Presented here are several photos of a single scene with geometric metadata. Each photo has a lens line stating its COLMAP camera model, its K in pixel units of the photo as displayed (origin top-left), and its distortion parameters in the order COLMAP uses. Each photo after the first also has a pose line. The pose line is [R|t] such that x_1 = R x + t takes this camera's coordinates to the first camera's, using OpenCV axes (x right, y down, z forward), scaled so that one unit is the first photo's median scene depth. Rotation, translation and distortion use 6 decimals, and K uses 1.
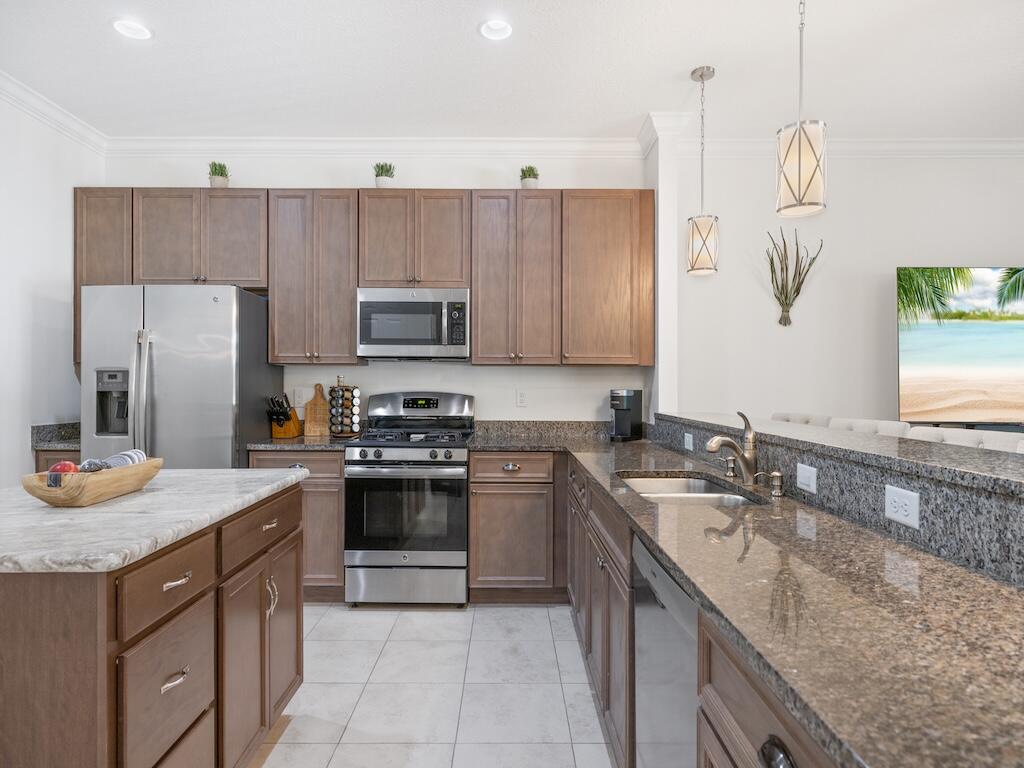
lens RADIAL K [[580.6, 0, 509.9], [0, 580.6, 385.8], [0, 0, 1]] dist [0.003546, 0.000180]
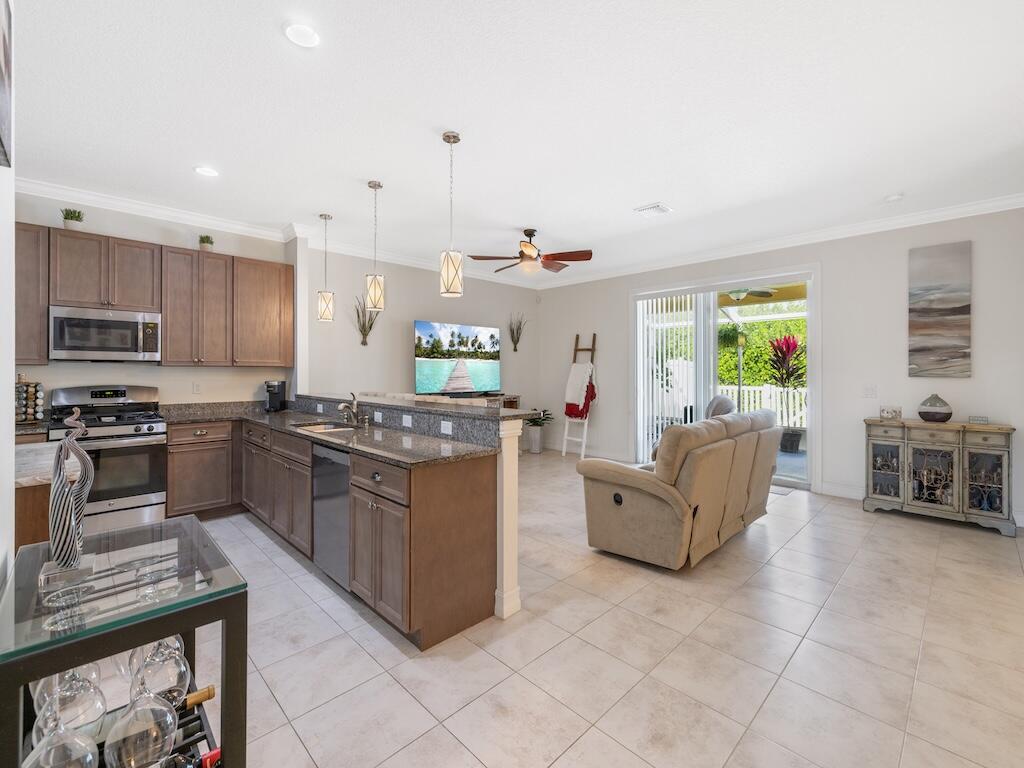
lens RADIAL K [[446.5, 0, 504.3], [0, 446.5, 368.4], [0, 0, 1]] dist [0.008352, 0.000032]
pose [[0.722441, -0.000453, 0.691433, -0.229712], [0.002699, 0.999994, -0.002165, -0.026445], [-0.691428, 0.003430, 0.722437, -0.413788]]
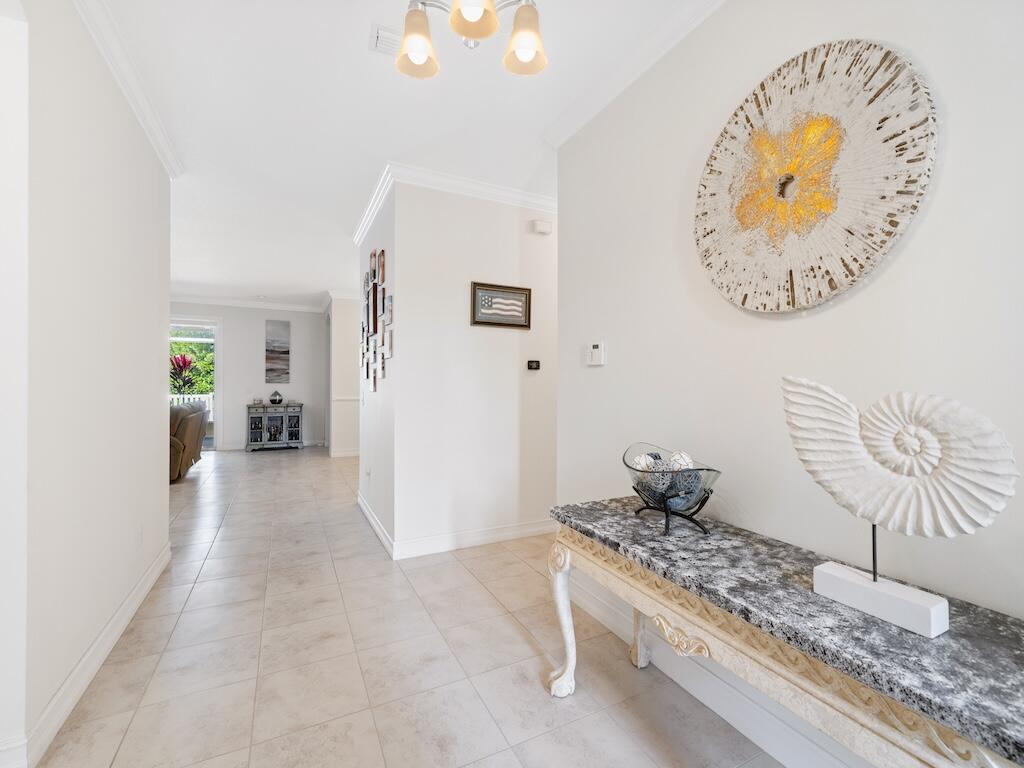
lens RADIAL K [[446.5, 0, 517.9], [0, 446.5, 387.3], [0, 0, 1]] dist [0.008352, 0.000032]
pose [[-0.458119, -0.012057, 0.888809, -1.471470], [-0.004267, 0.999926, 0.011365, -0.012481], [-0.888881, 0.001414, -0.458137, -0.395541]]
